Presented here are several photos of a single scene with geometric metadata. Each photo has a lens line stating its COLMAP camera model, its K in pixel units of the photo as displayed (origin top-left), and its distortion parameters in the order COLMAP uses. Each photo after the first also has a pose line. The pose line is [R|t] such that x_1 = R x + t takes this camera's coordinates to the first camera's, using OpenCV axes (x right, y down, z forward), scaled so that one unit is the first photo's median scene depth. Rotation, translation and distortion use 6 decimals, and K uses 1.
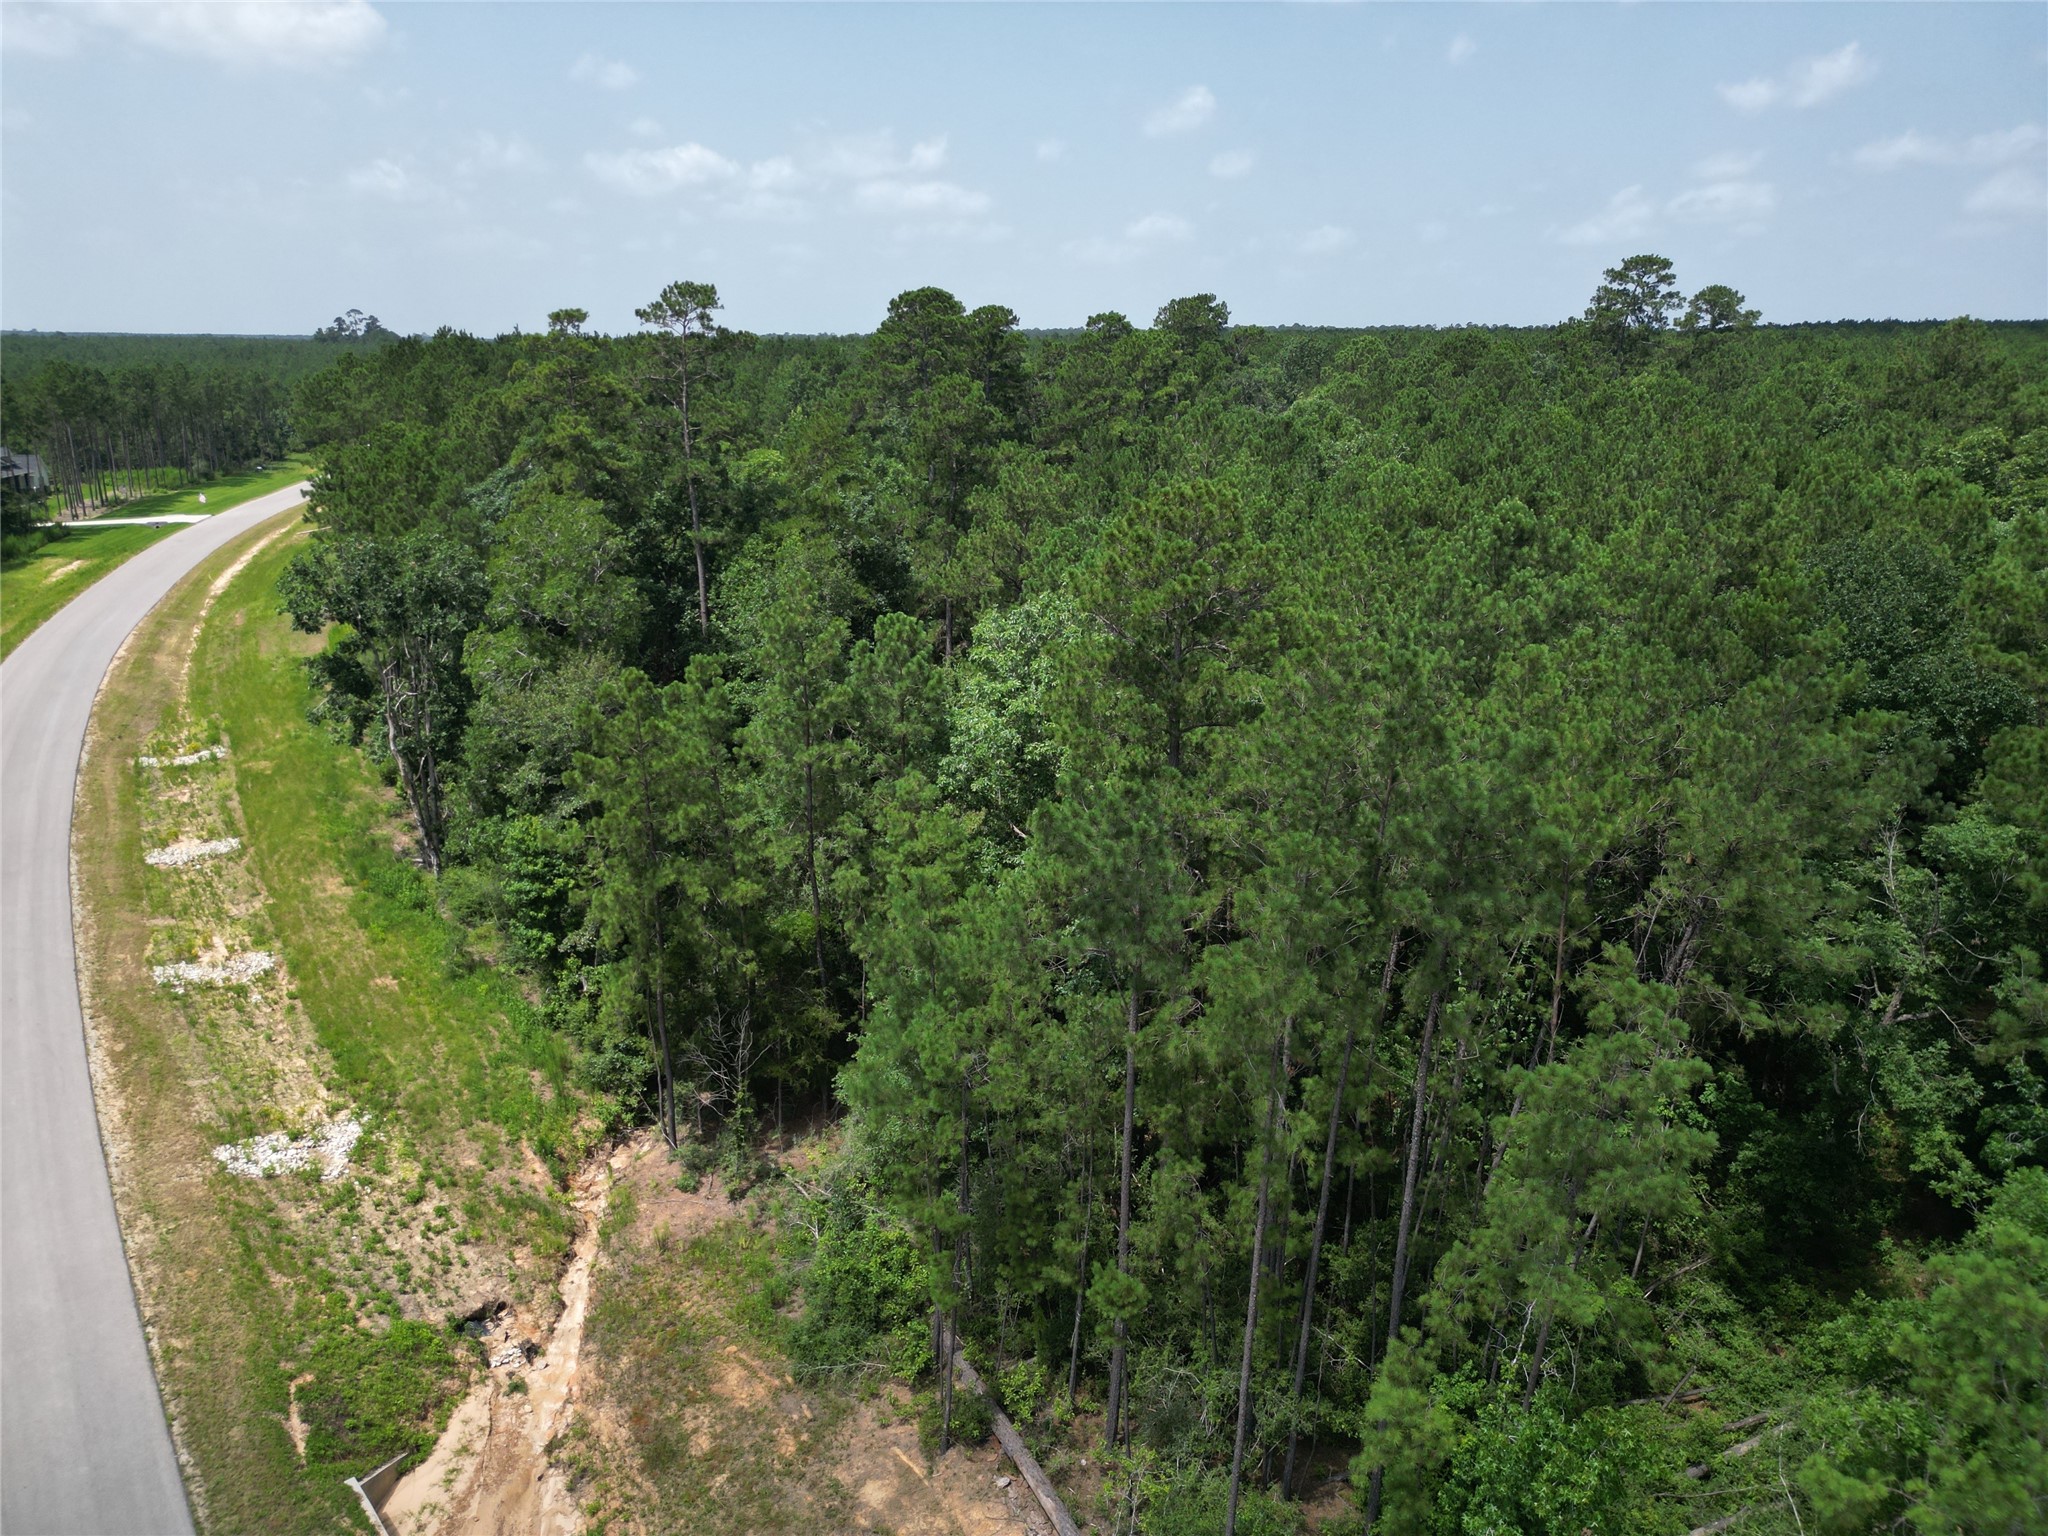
lens RADIAL K [[1421.7, 0, 1032.8], [0, 1421.7, 771.9], [0, 0, 1]] dist [0.070011, -0.066291]
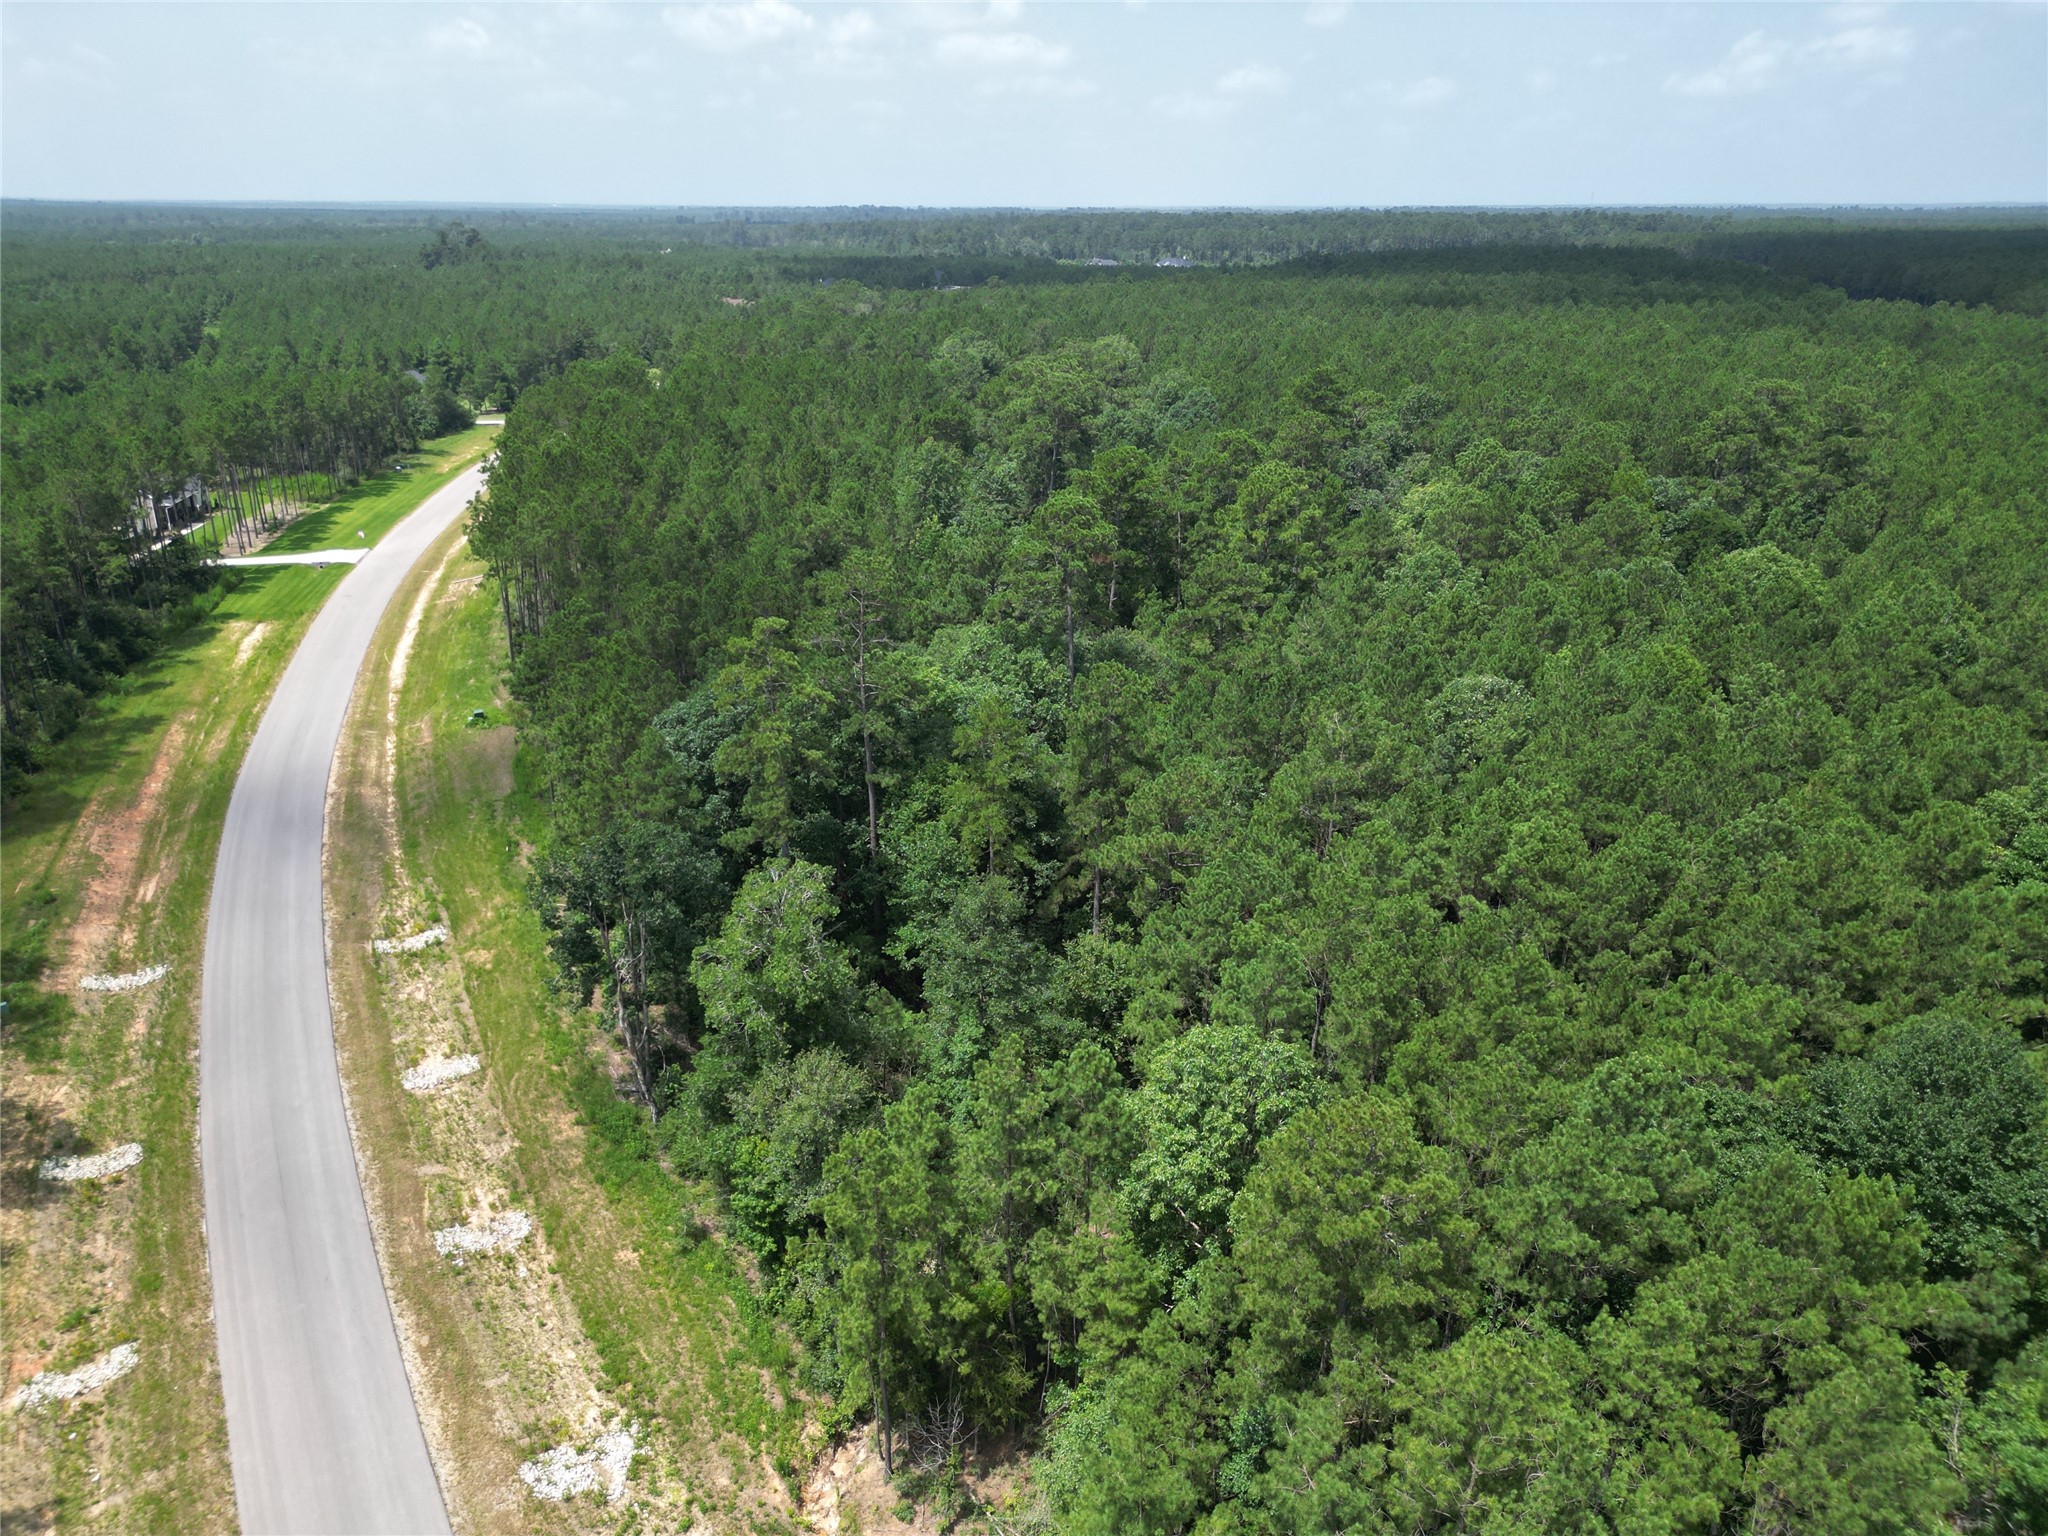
lens RADIAL K [[1421.7, 0, 1032.8], [0, 1421.7, 771.9], [0, 0, 1]] dist [0.070011, -0.066291]
pose [[0.998276, 0.020859, -0.054863, -0.073994], [-0.015976, 0.995993, 0.087988, -0.397349], [0.056479, -0.086960, 0.994610, -0.121504]]
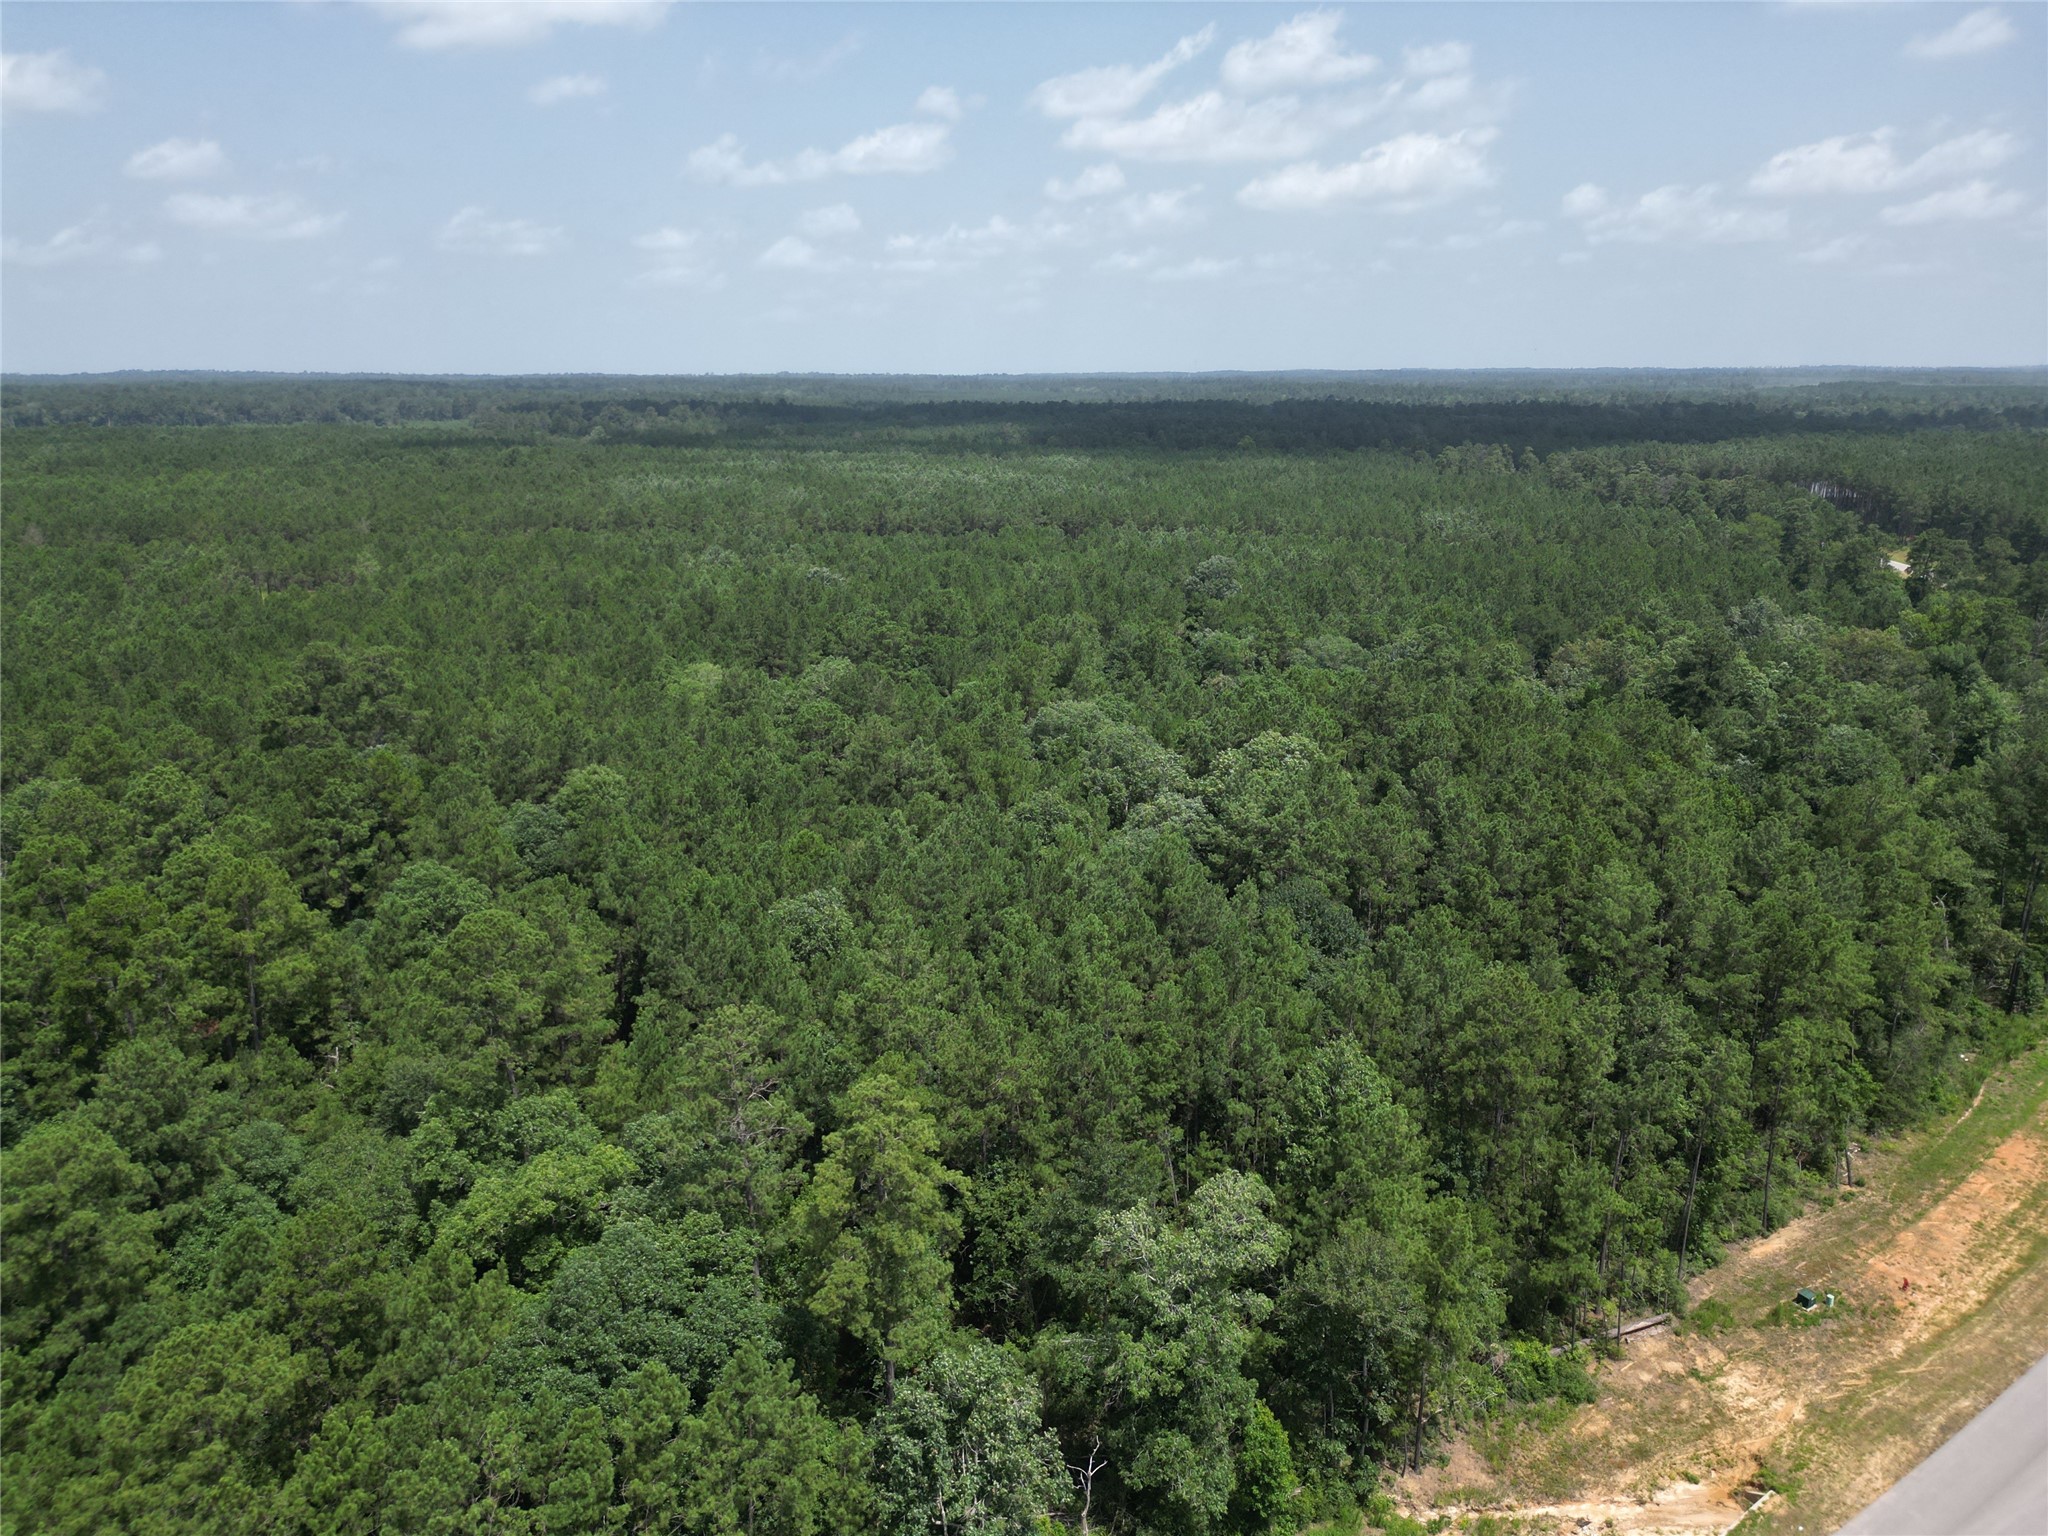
lens RADIAL K [[1421.7, 0, 1032.8], [0, 1421.7, 771.9], [0, 0, 1]] dist [0.070011, -0.066291]
pose [[0.070148, -0.280064, 0.957415, -1.552275], [0.281601, 0.926302, 0.250331, -0.955402], [-0.956964, 0.252048, 0.143845, 0.930772]]
